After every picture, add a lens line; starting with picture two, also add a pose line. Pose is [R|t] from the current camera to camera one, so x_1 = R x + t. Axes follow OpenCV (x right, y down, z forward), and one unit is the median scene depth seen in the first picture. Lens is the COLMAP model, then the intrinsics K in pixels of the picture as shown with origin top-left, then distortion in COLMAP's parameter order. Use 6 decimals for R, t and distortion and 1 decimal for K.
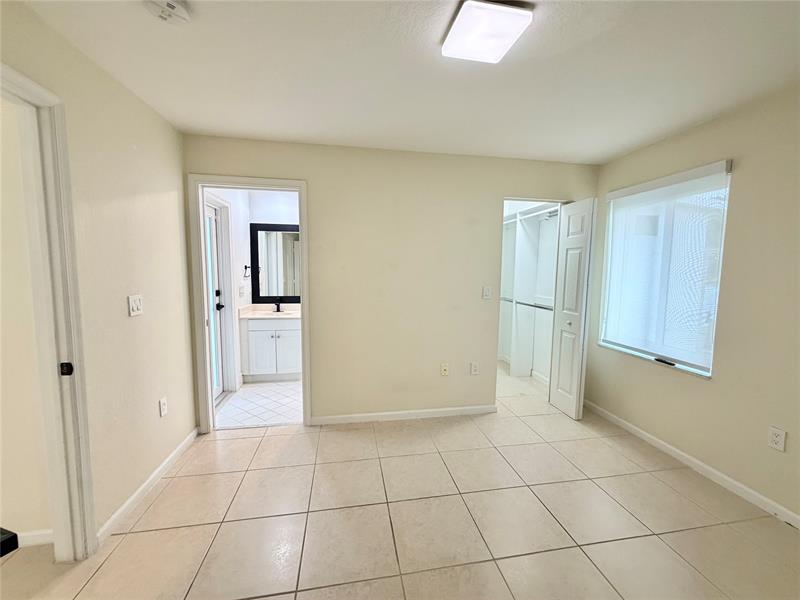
lens RADIAL K [[319.0, 0, 404.1], [0, 319.0, 294.9], [0, 0, 1]] dist [-0.001689, -0.000655]
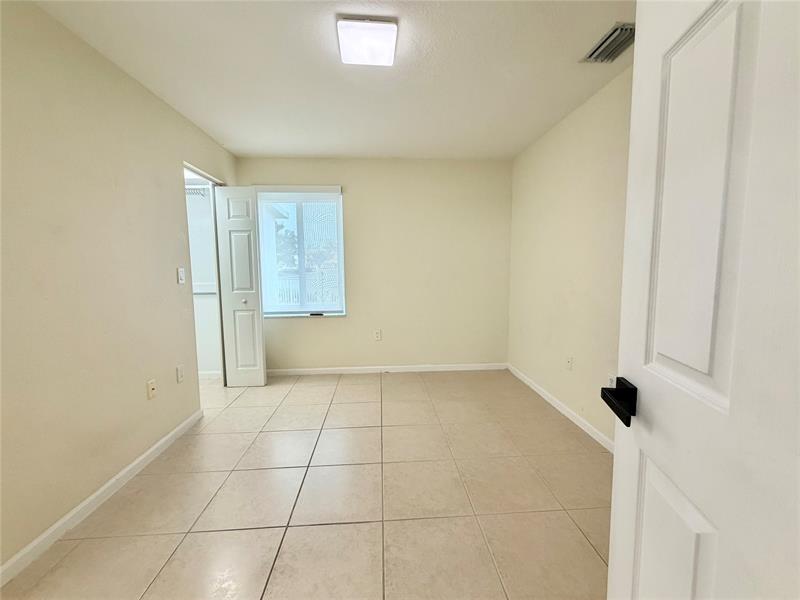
lens RADIAL K [[319.0, 0, 396.9], [0, 319.0, 297.1], [0, 0, 1]] dist [-0.001689, -0.000655]
pose [[0.107087, -0.103496, 0.988848, -0.522820], [0.096906, 0.990919, 0.093218, 0.025931], [-0.989516, 0.085843, 0.116144, 0.410807]]
